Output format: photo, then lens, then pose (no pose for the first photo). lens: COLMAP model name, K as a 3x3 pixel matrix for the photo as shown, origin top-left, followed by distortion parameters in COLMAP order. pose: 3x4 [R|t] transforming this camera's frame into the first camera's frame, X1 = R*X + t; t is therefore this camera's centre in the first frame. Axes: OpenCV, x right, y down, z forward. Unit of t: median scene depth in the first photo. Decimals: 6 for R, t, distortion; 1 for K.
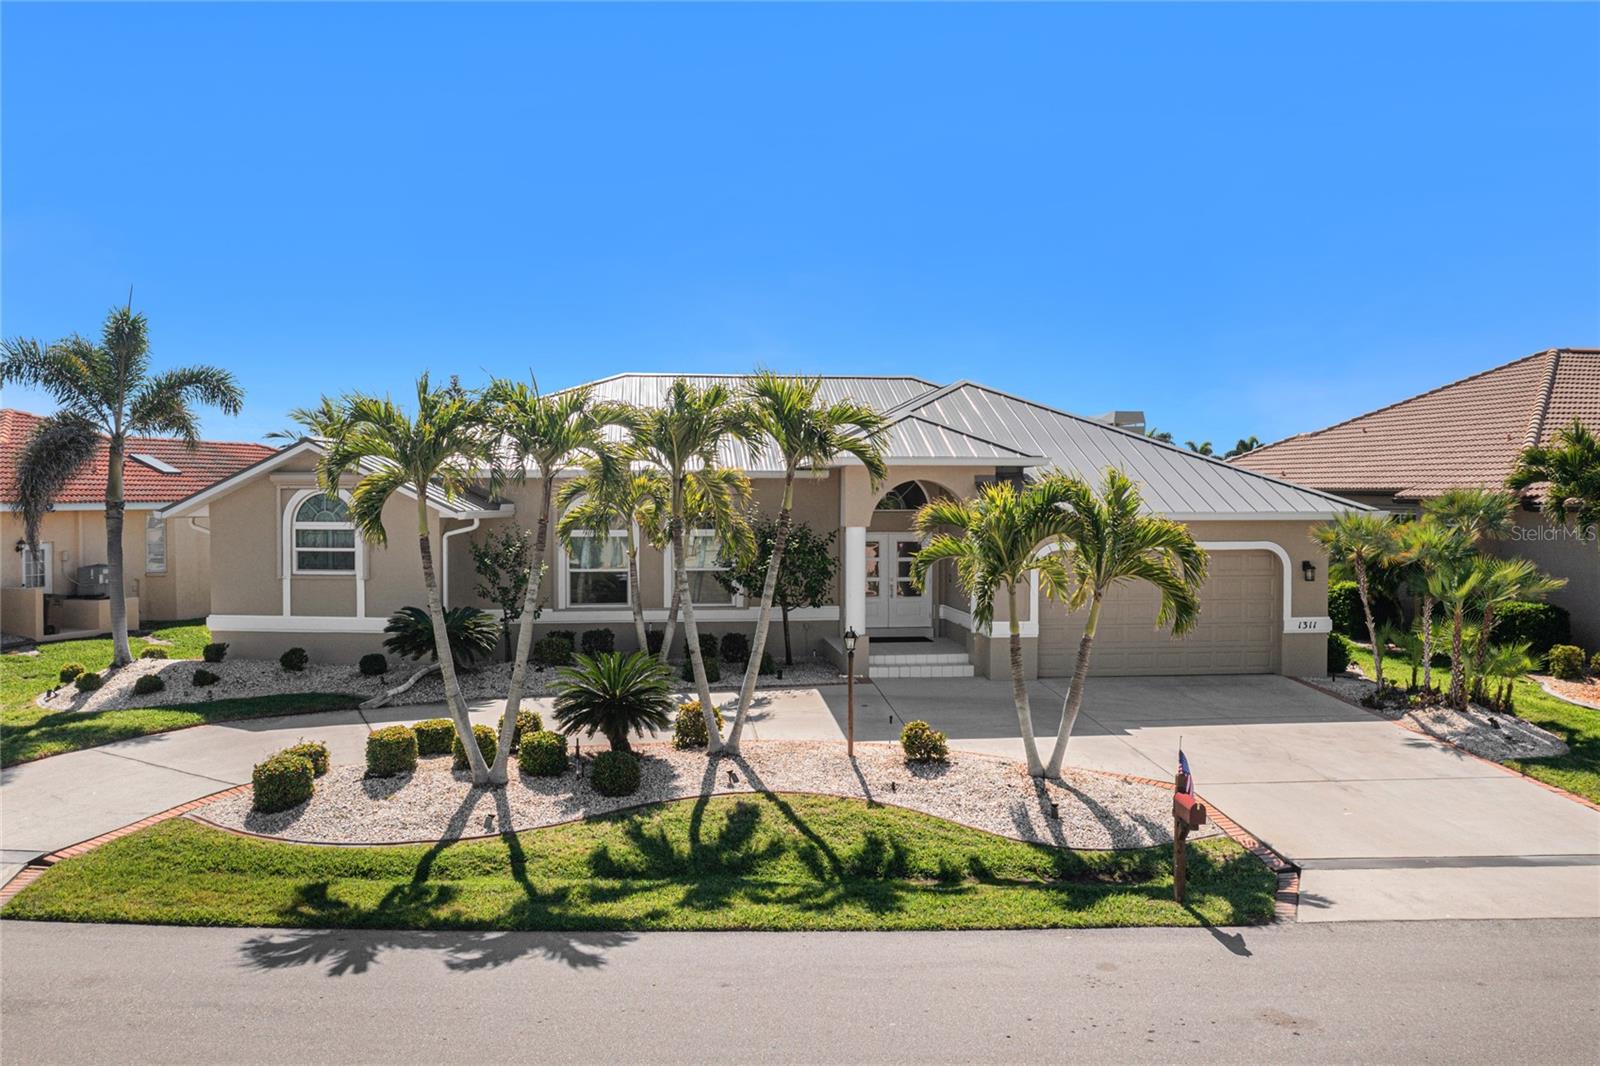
lens RADIAL K [[1292.5, 0, 800.0], [0, 1292.5, 533.0], [0, 0, 1]] dist [-0.002931, 0.001407]
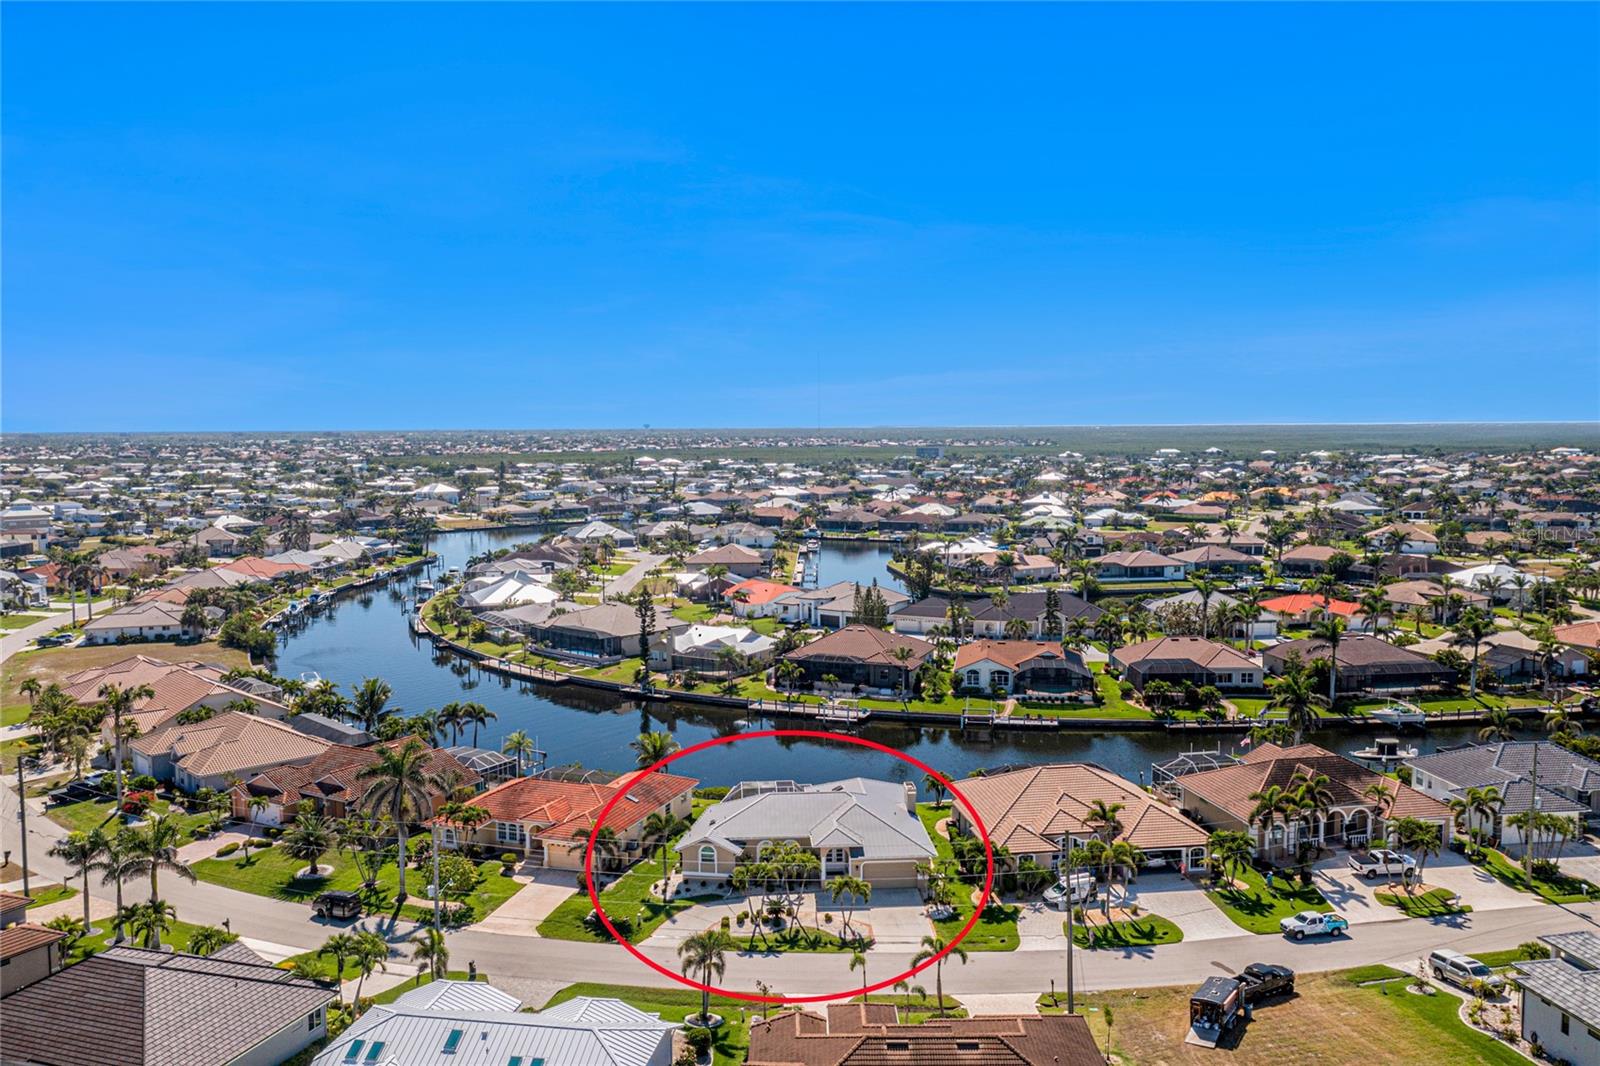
lens RADIAL K [[1276.4, 0, 800.0], [0, 1276.4, 533.0], [0, 0, 1]] dist [-0.006312, 0.003701]
pose [[0.998024, -0.003014, -0.062756, 0.402514], [0.006467, 0.998471, 0.054890, -2.269950], [0.062495, -0.055187, 0.996518, -5.613730]]
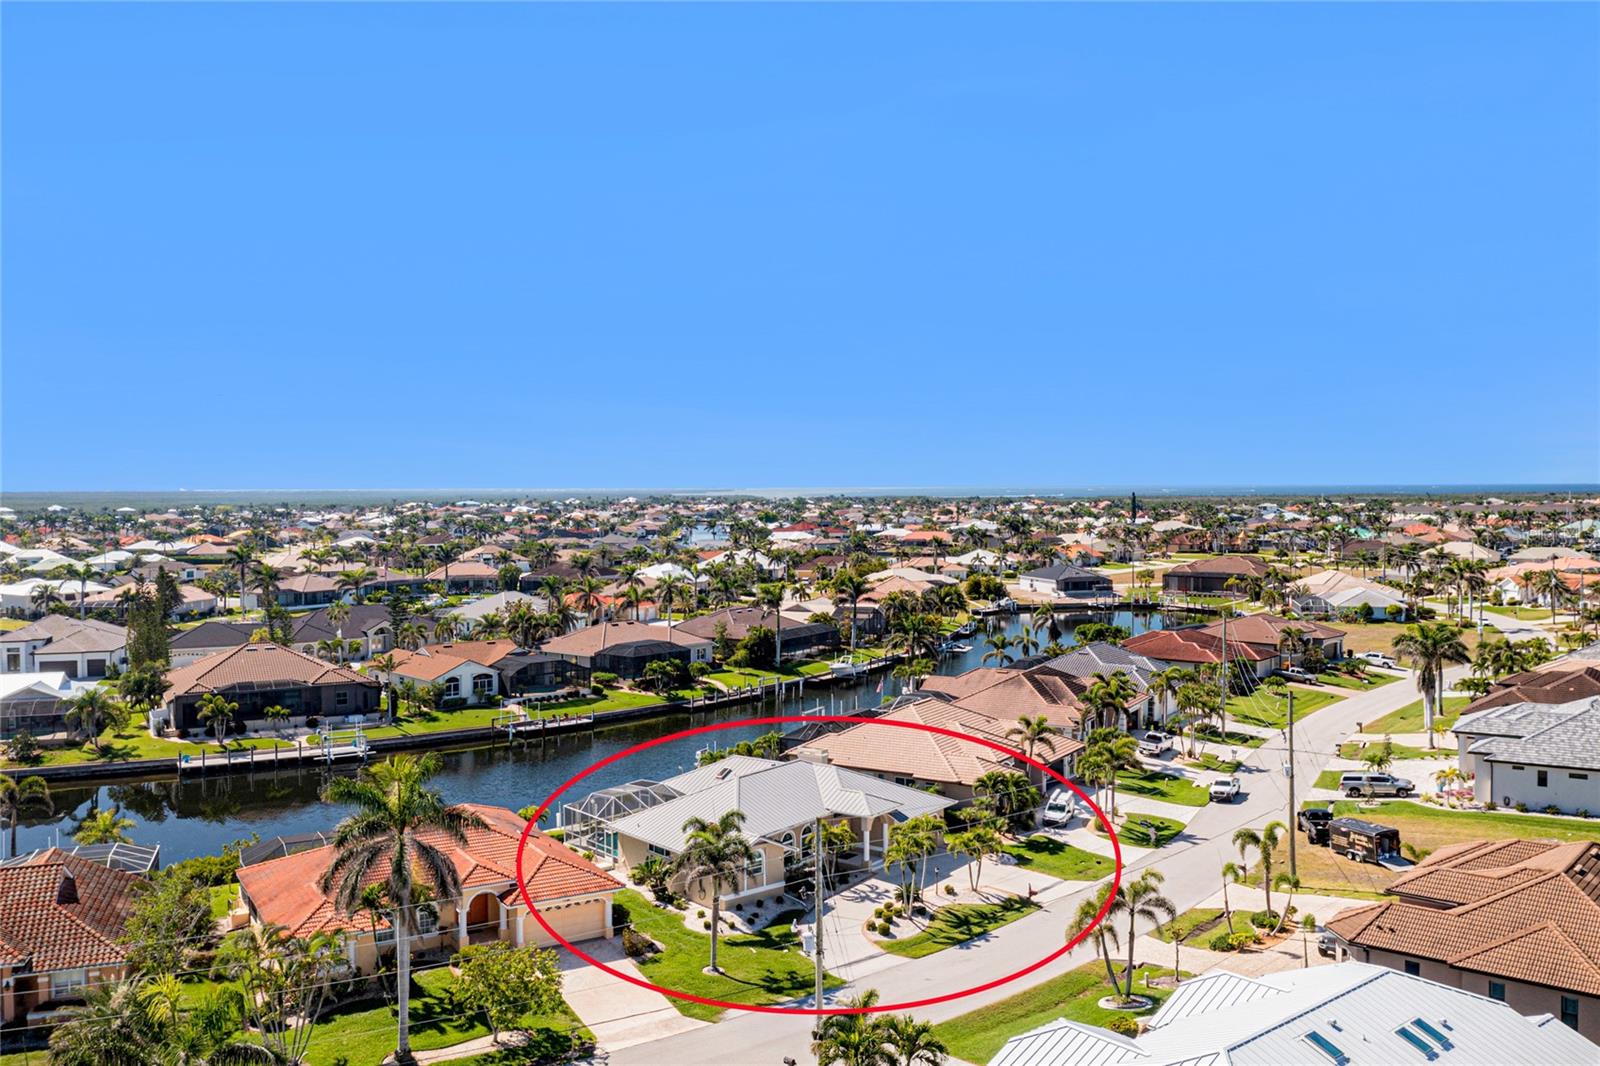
lens RADIAL K [[1344.3, 0, 820.0], [0, 1344.3, 534.3], [0, 0, 1]] dist [0.003542, 0.002526]
pose [[0.681094, -0.031114, 0.731534, -4.420508], [0.027660, 0.999477, 0.016758, -1.433387], [-0.731673, 0.008821, 0.681599, -2.339675]]
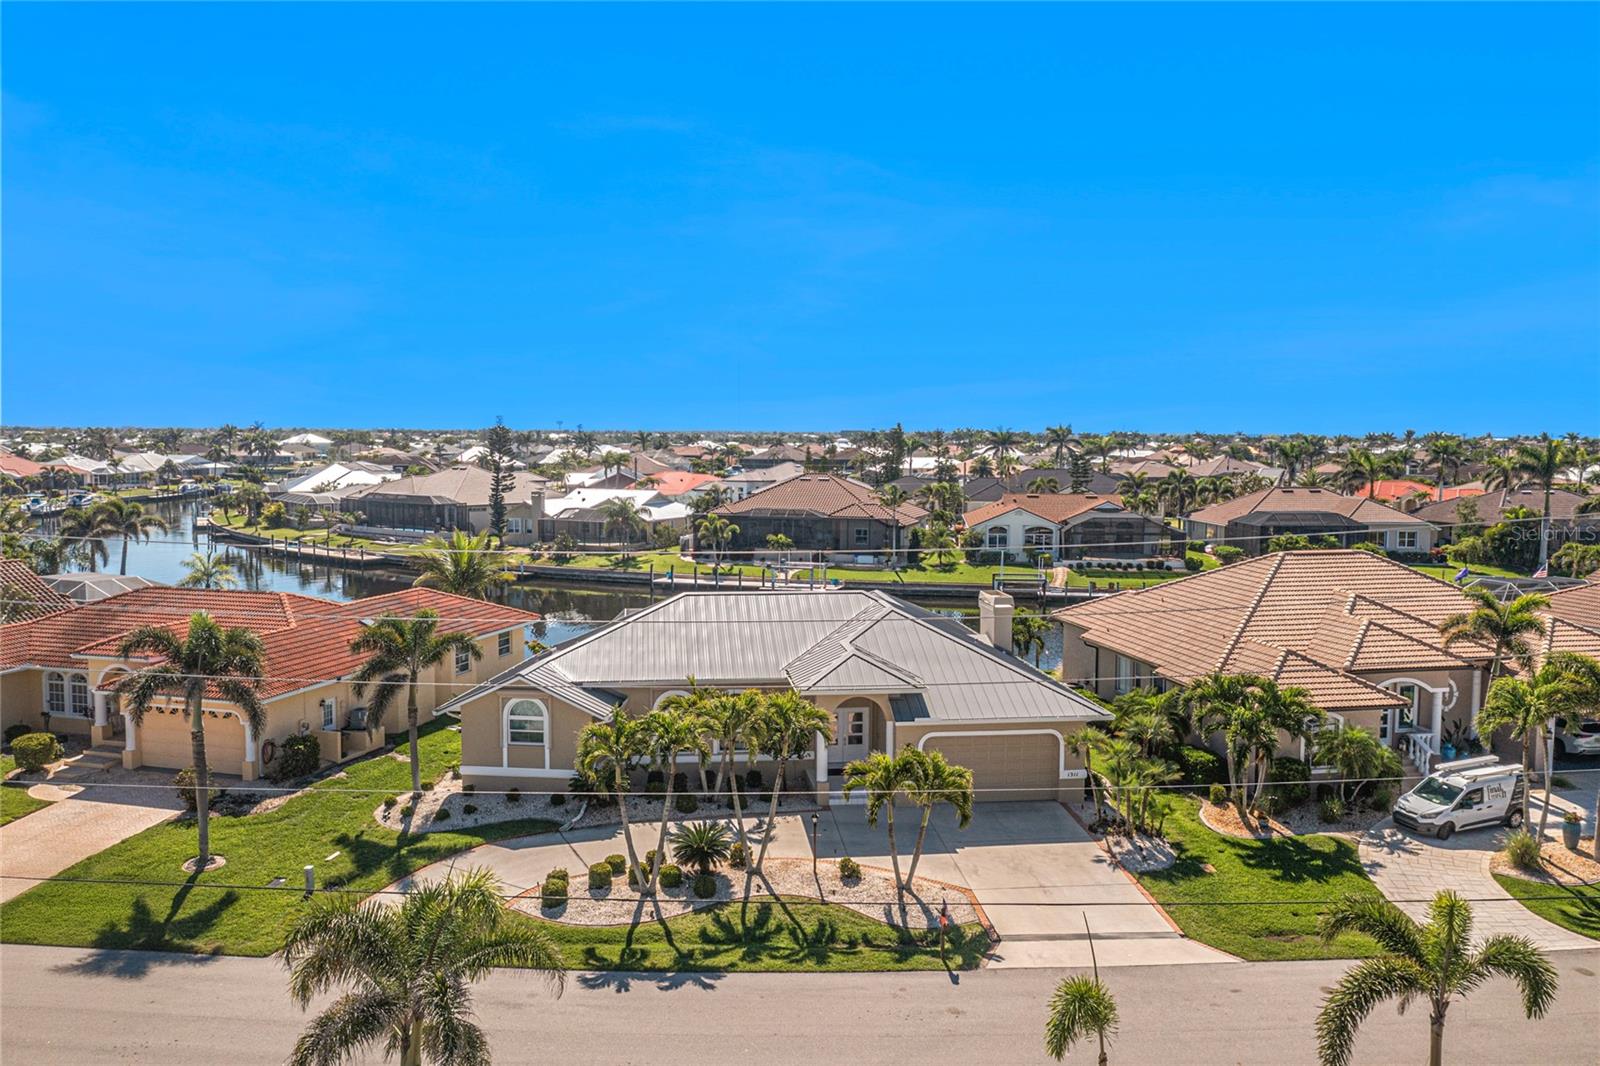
lens RADIAL K [[1276.4, 0, 800.0], [0, 1276.4, 533.0], [0, 0, 1]] dist [-0.006312, 0.003701]
pose [[0.999992, 0.002887, 0.002747, 0.010021], [-0.003019, 0.998779, 0.049299, -0.573484], [-0.002602, -0.049307, 0.998780, -1.238775]]
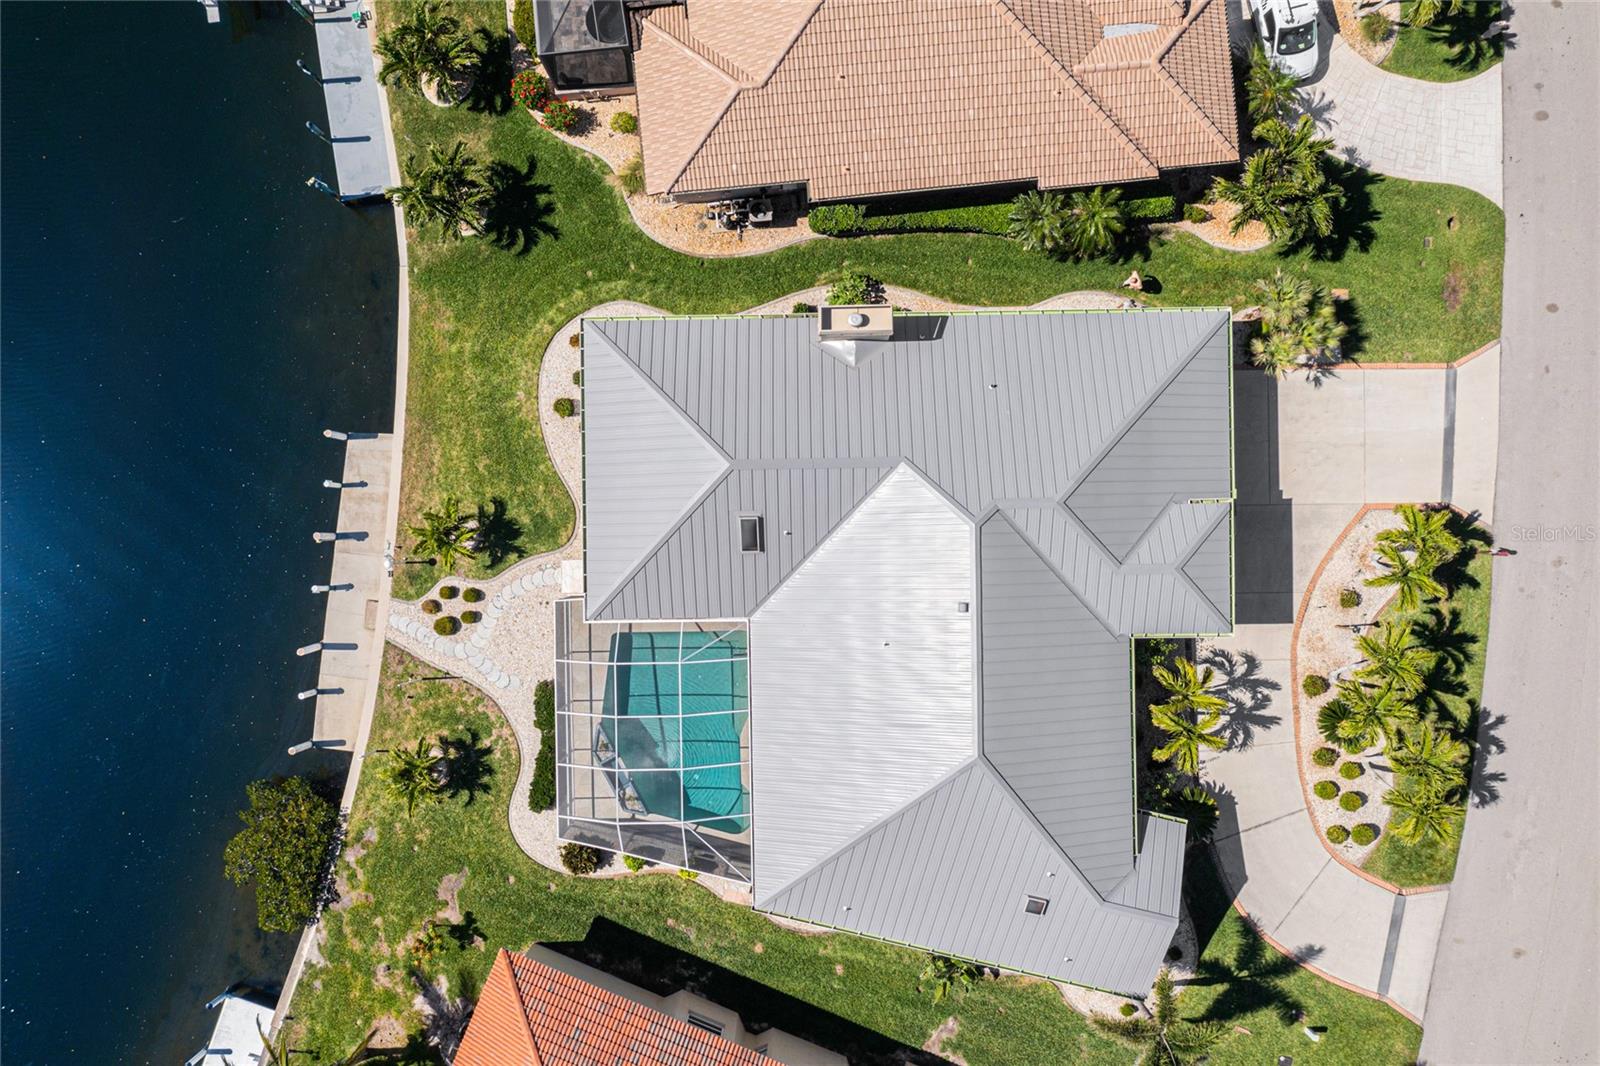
lens RADIAL K [[1292.5, 0, 800.0], [0, 1292.5, 533.0], [0, 0, 1]] dist [-0.002931, 0.001407]
pose [[0.109374, -0.993999, -0.001832, 0.138183], [0.035738, 0.002090, 0.999359, -2.896513], [-0.993358, -0.109369, 0.035752, 2.381879]]
